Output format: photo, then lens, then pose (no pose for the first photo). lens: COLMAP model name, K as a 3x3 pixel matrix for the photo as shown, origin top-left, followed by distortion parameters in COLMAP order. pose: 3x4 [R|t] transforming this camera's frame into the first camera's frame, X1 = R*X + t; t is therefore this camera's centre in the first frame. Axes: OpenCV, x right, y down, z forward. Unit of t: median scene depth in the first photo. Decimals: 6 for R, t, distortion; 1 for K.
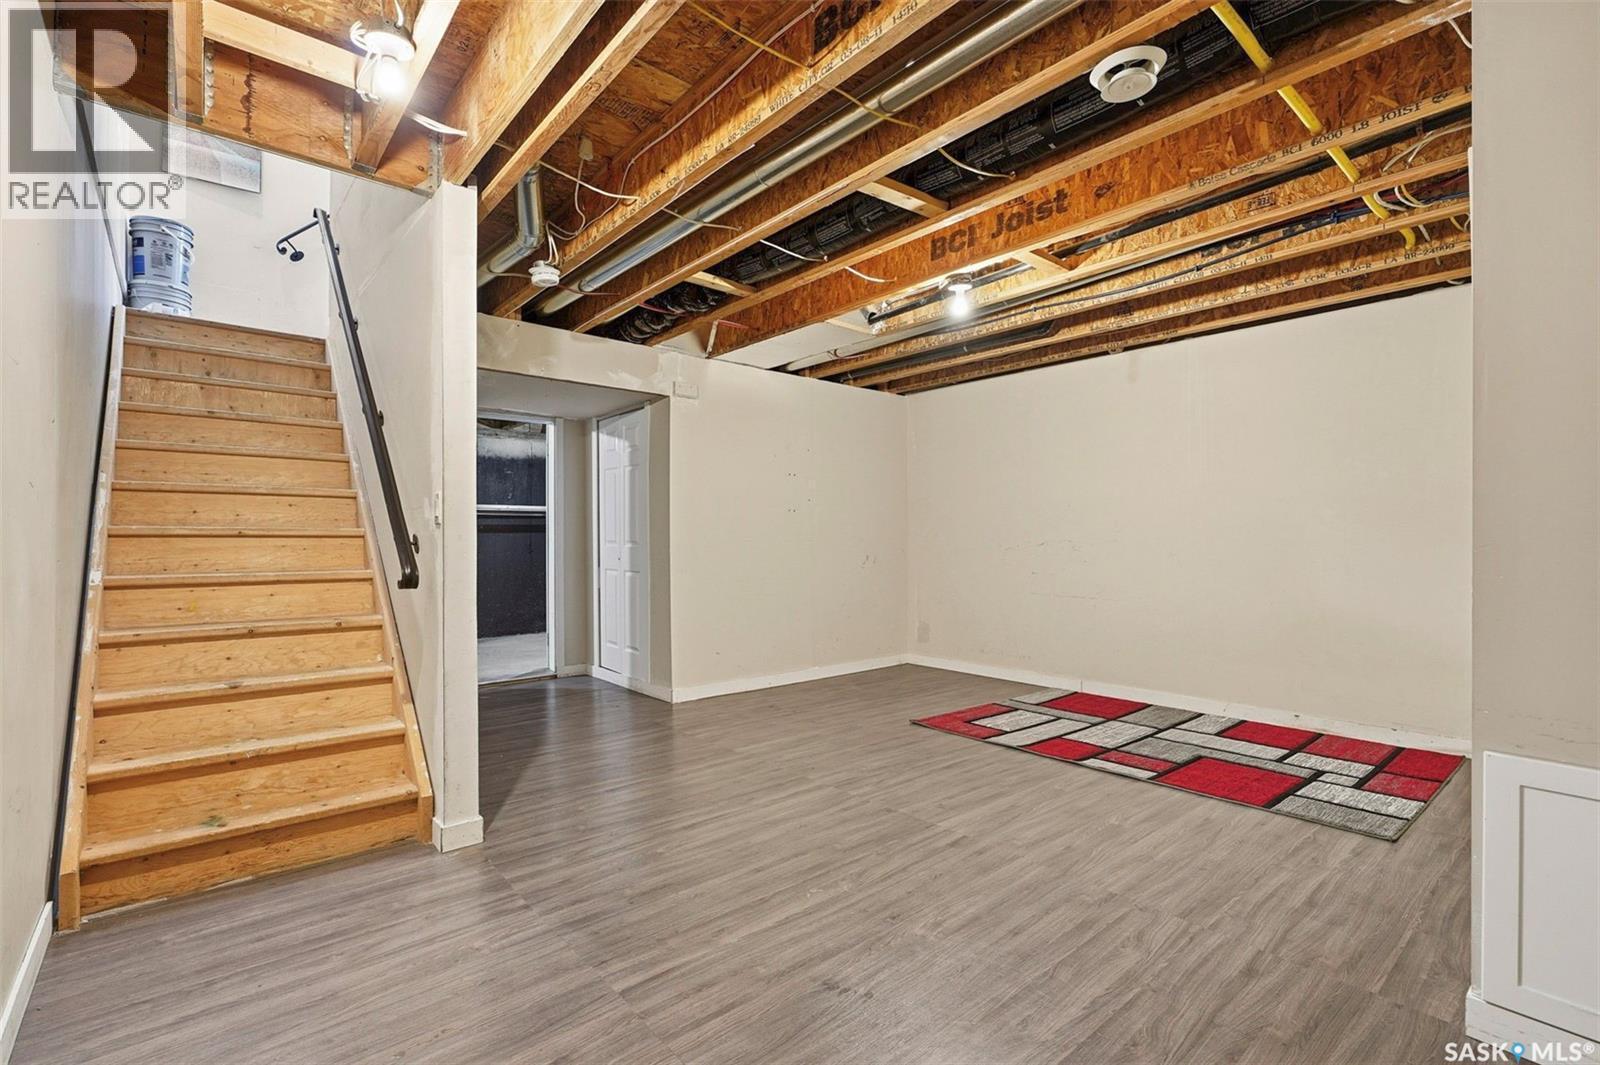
lens RADIAL K [[727.0, 0, 821.9], [0, 727.0, 536.7], [0, 0, 1]] dist [-0.004804, -0.000373]
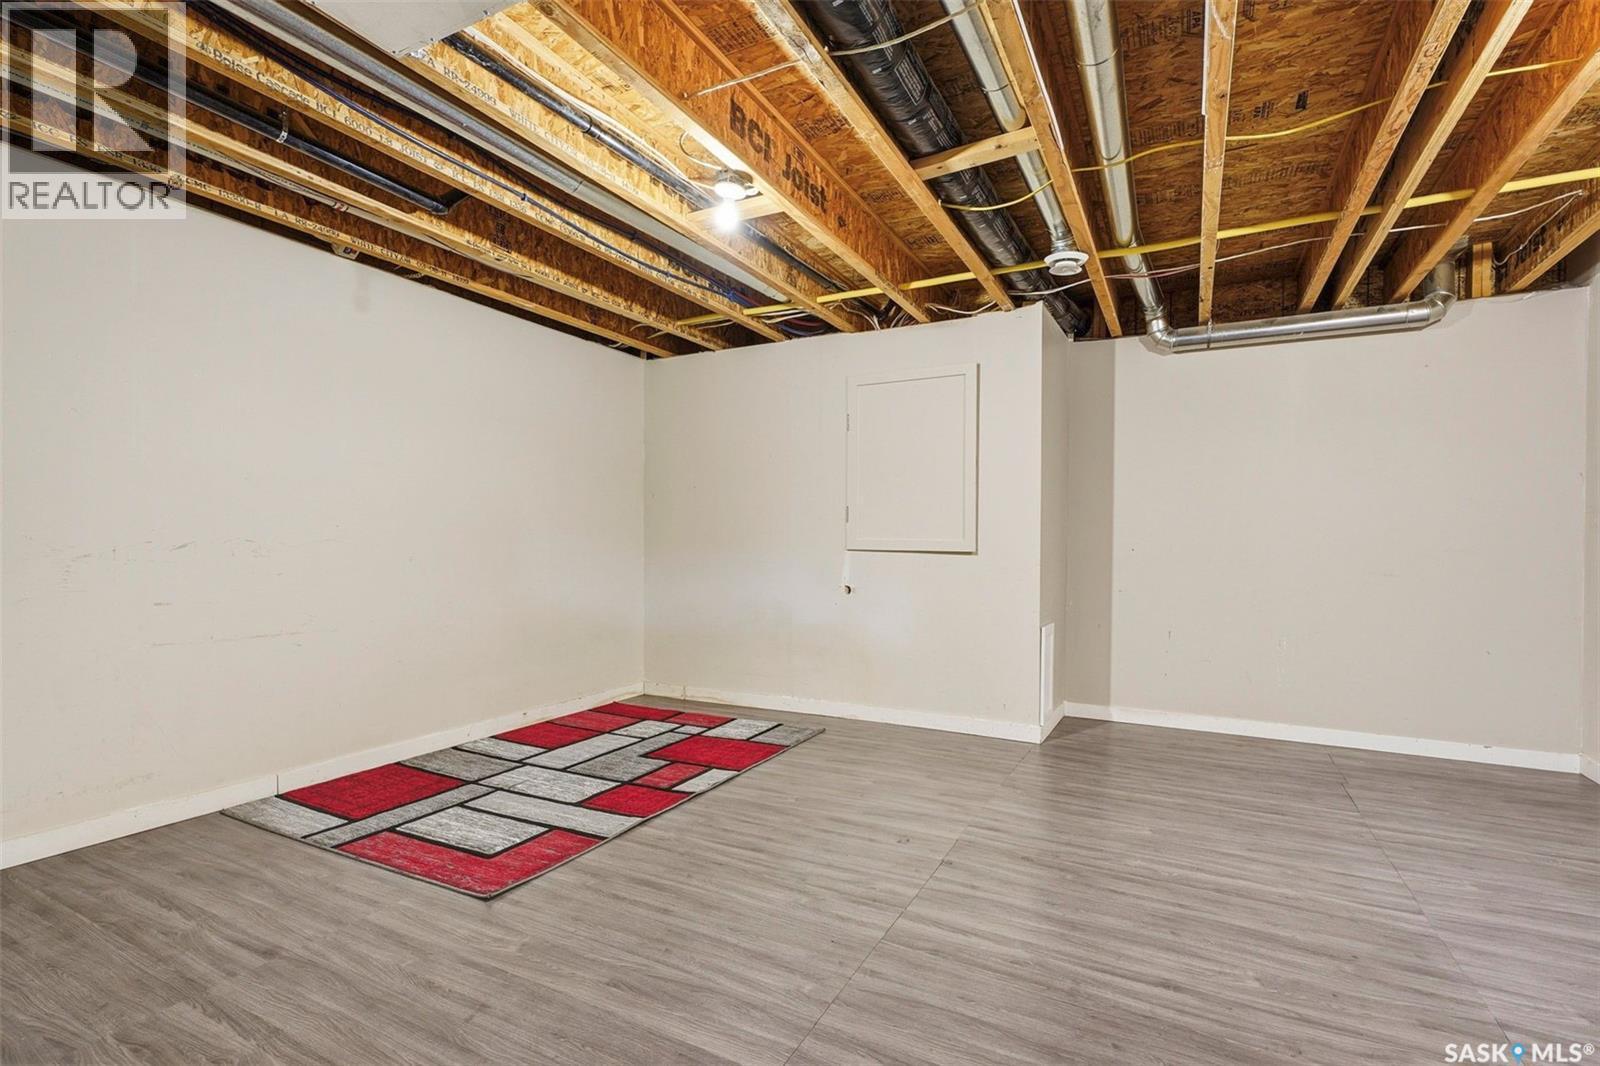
lens RADIAL K [[727.0, 0, 821.9], [0, 727.0, 537.2], [0, 0, 1]] dist [-0.004804, -0.000373]
pose [[-0.359407, 0.007057, 0.933154, -0.528982], [-0.008968, 0.999899, -0.011016, 0.011851], [-0.933138, -0.012328, -0.359308, 1.198768]]
